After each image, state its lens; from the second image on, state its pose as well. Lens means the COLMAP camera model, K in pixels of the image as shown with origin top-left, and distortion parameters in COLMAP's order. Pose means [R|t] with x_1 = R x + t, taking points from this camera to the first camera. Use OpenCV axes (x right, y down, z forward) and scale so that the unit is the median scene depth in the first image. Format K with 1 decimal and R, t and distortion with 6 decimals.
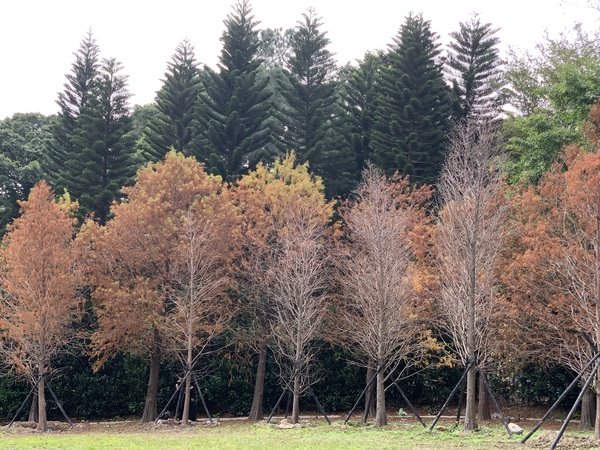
lens RADIAL K [[920.1, 0, 300.1], [0, 920.1, 225.5], [0, 0, 1]] dist [0.050628, 0.000000]
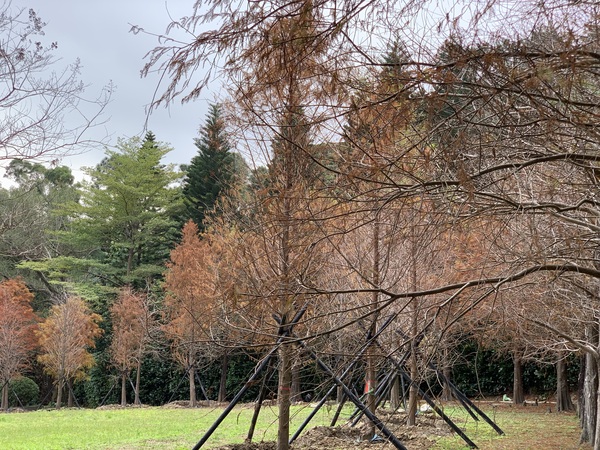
lens RADIAL K [[900.8, 0, 299.5], [0, 900.8, 223.6], [0, 0, 1]] dist [0.038130, 0.000000]
pose [[0.879922, -0.080415, -0.468263, 0.421328], [0.082647, 0.996453, -0.015819, -0.008588], [0.467874, -0.024781, 0.883448, -0.064418]]
